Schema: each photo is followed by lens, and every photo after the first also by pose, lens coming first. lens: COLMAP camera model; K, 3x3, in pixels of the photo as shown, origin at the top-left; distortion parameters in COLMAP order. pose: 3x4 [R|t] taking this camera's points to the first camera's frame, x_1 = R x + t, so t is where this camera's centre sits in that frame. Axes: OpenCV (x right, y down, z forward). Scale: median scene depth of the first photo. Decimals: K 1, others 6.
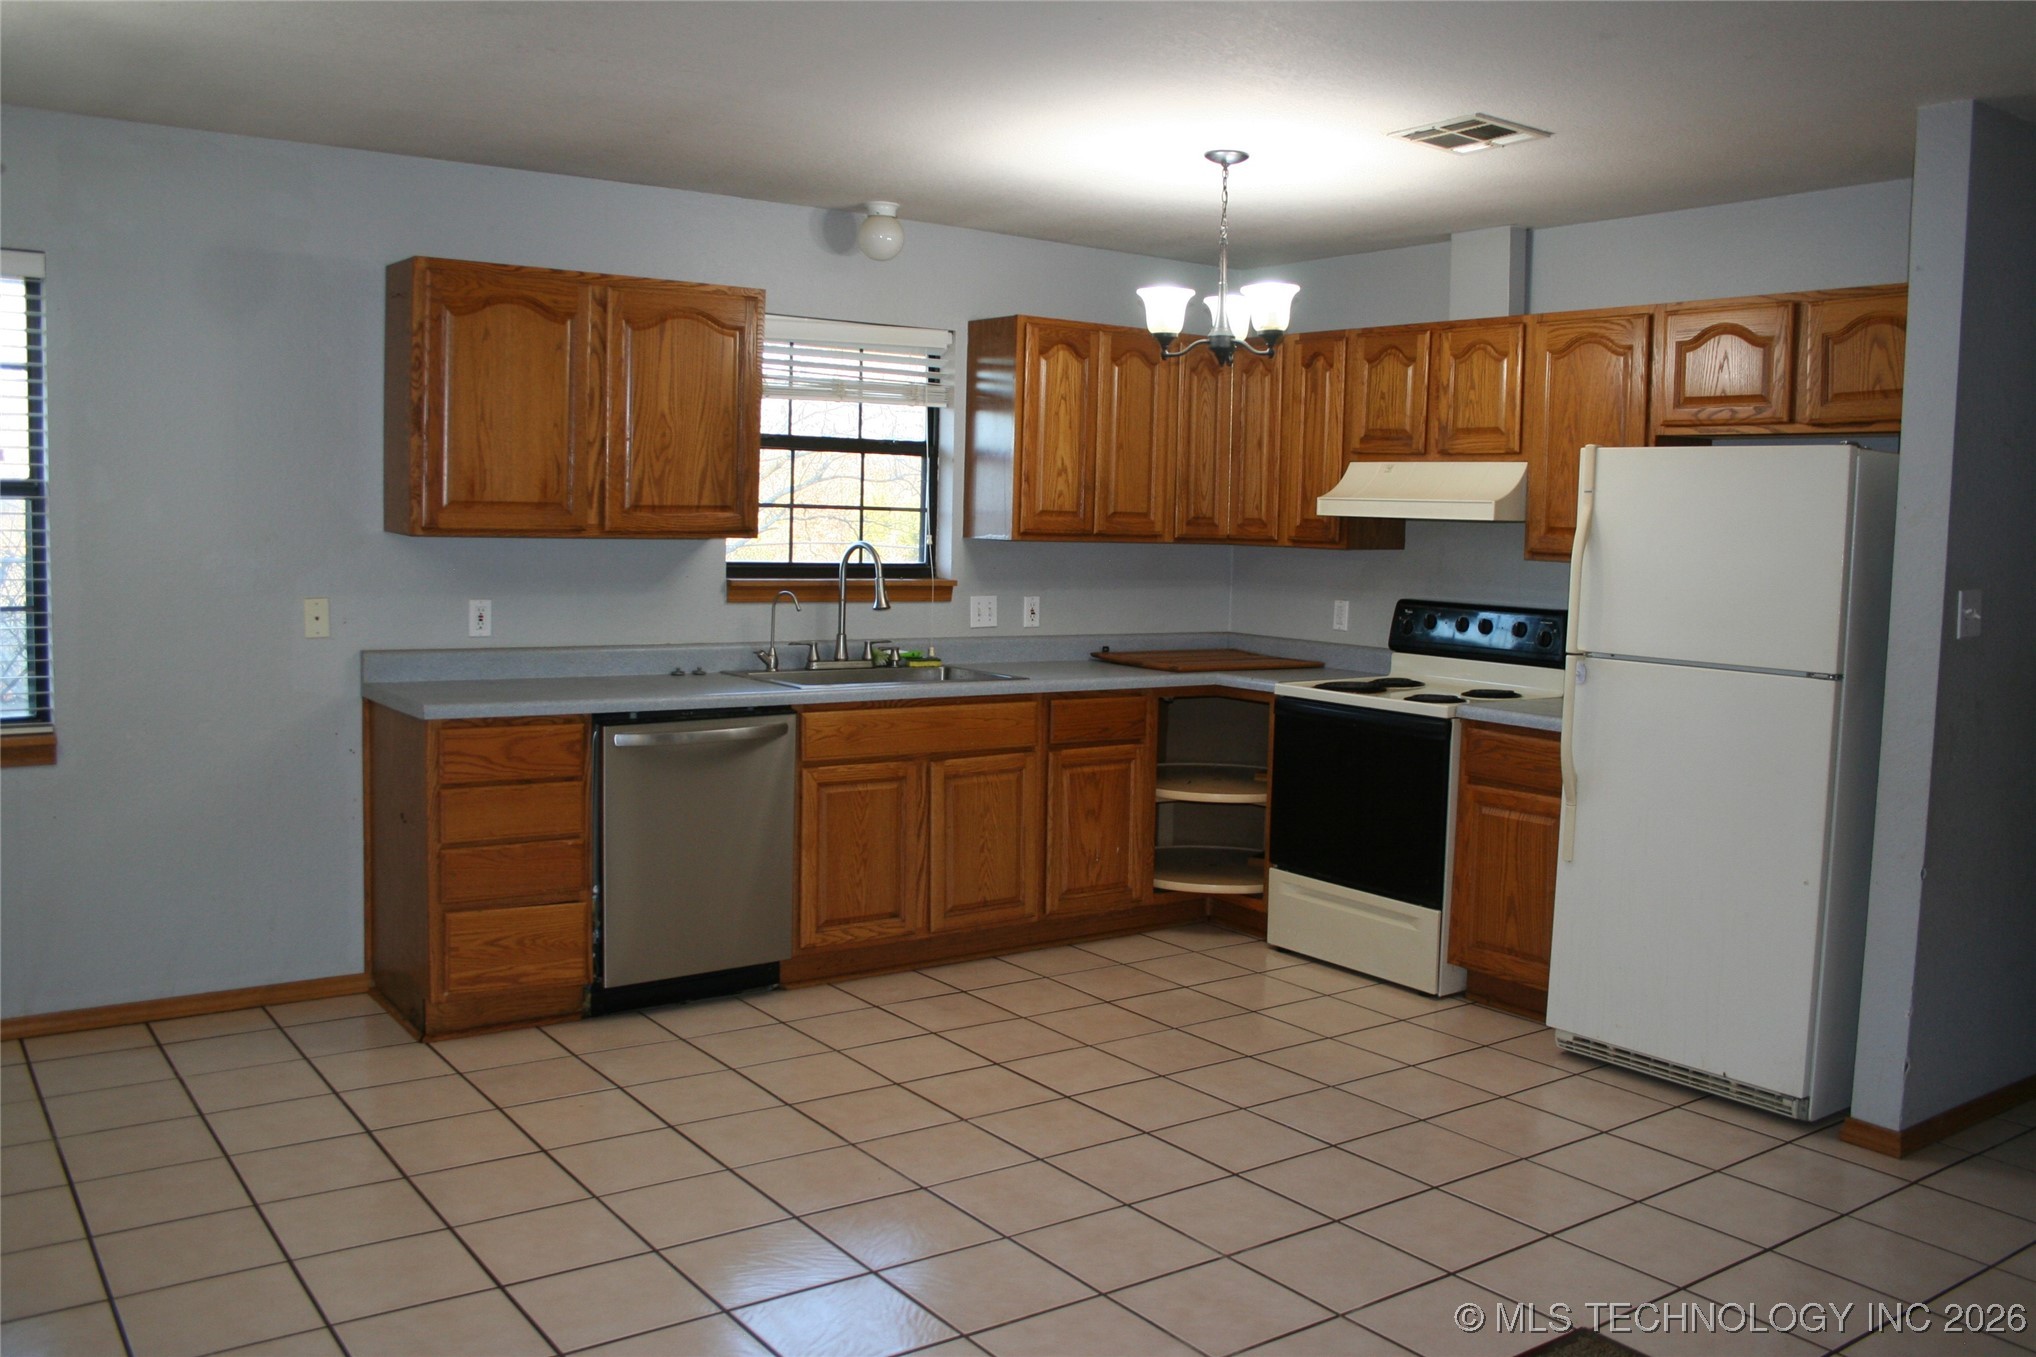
lens RADIAL K [[1704.3, 0, 1018.0], [0, 1704.3, 678.5], [0, 0, 1]] dist [-0.140196, 0.102014]
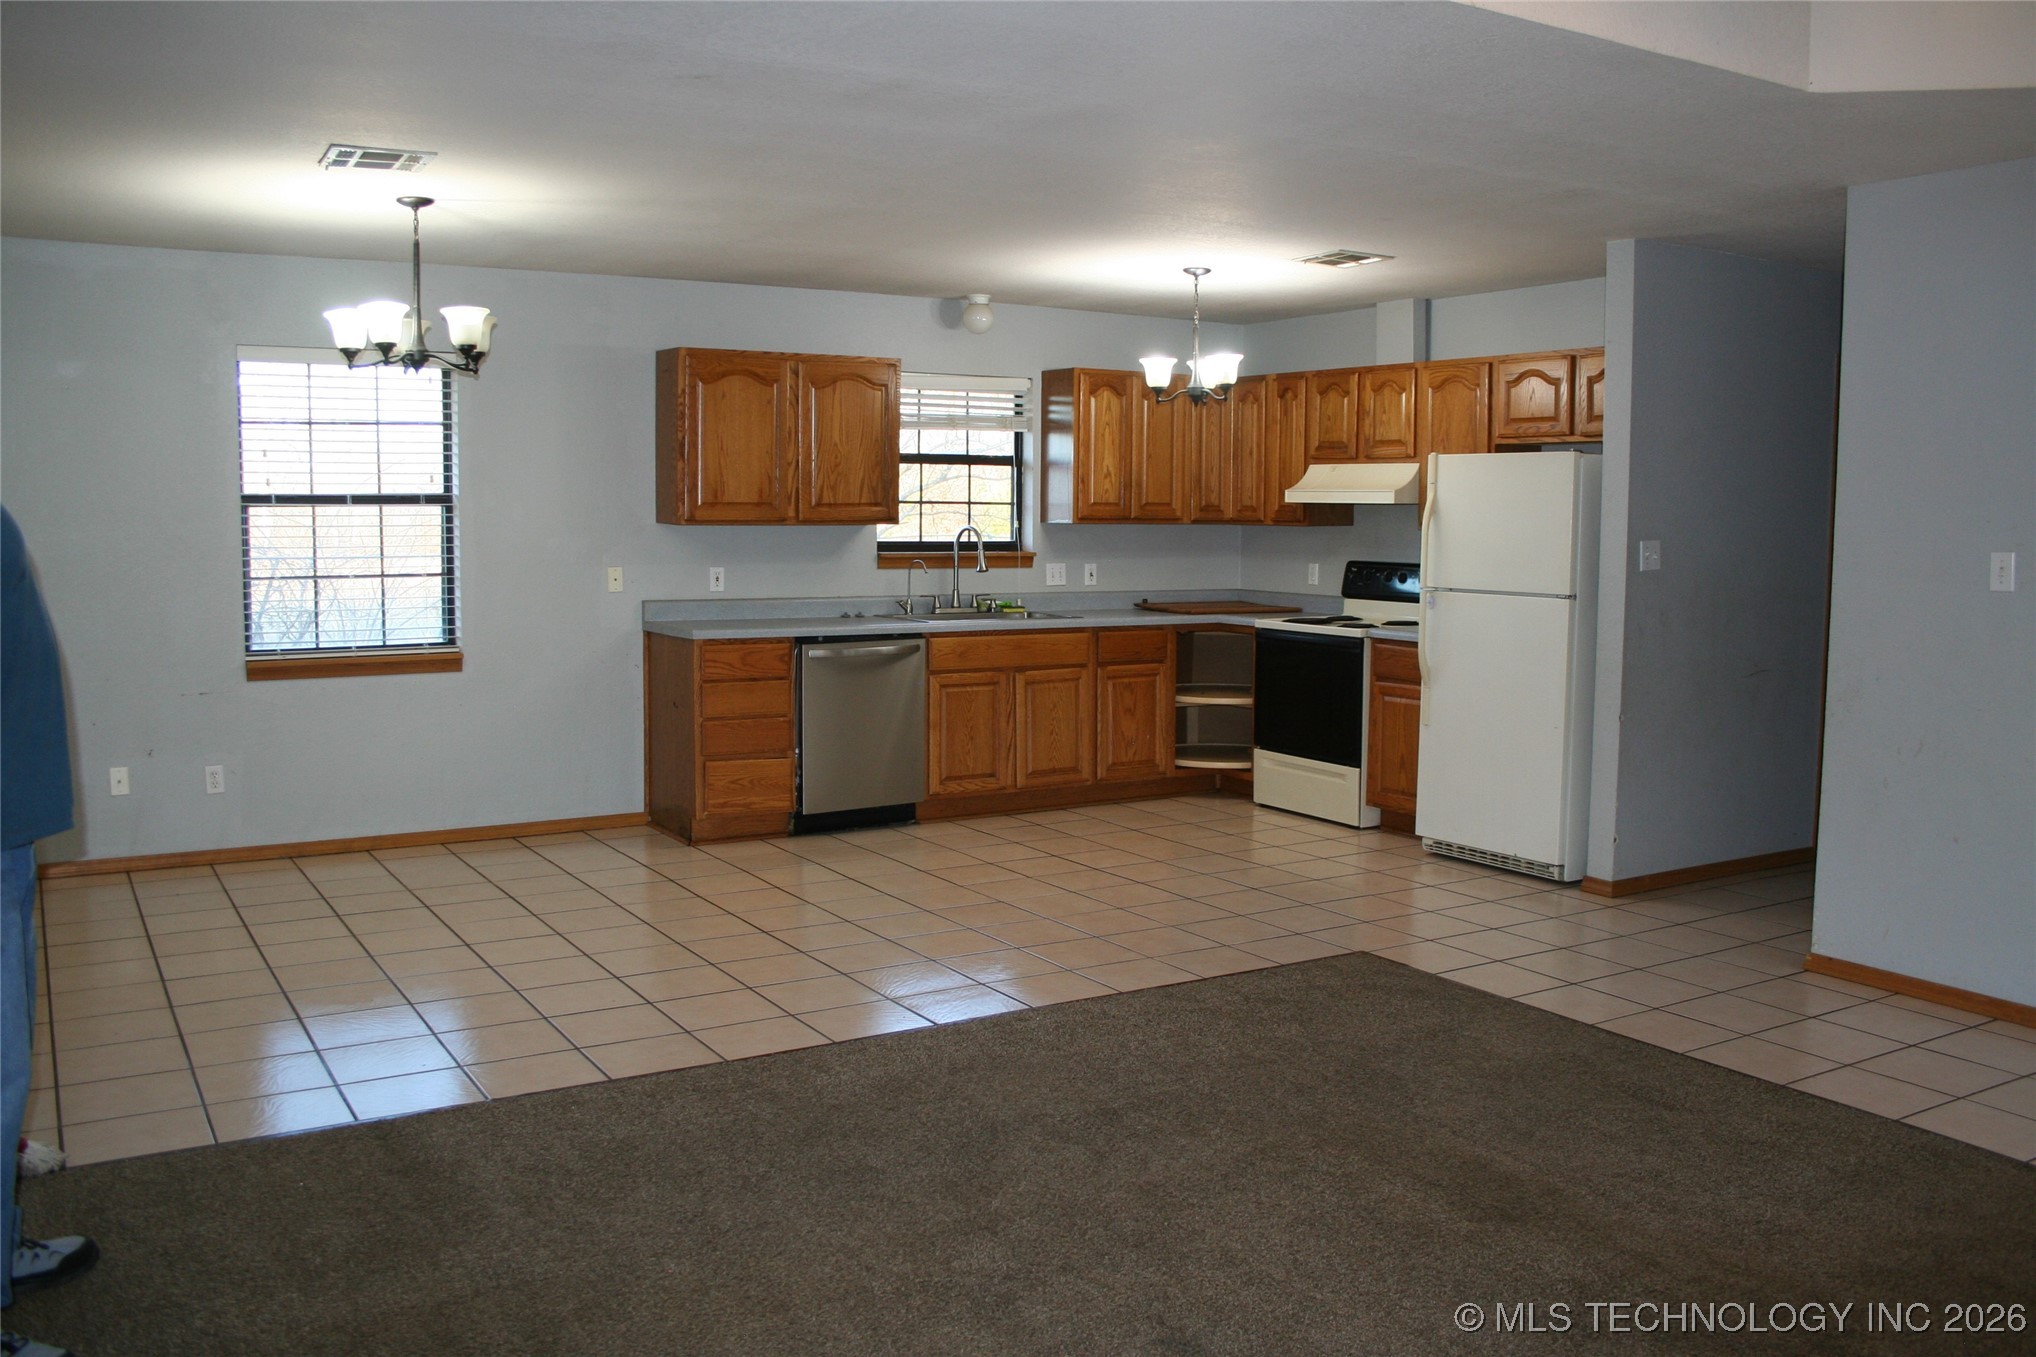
lens RADIAL K [[1704.3, 0, 1018.0], [0, 1704.3, 678.5], [0, 0, 1]] dist [-0.140196, 0.102014]
pose [[0.996951, -0.010750, -0.077292, 0.067751], [0.010975, 0.999937, 0.002486, 0.051915], [0.077260, -0.003327, 0.997005, -0.498794]]
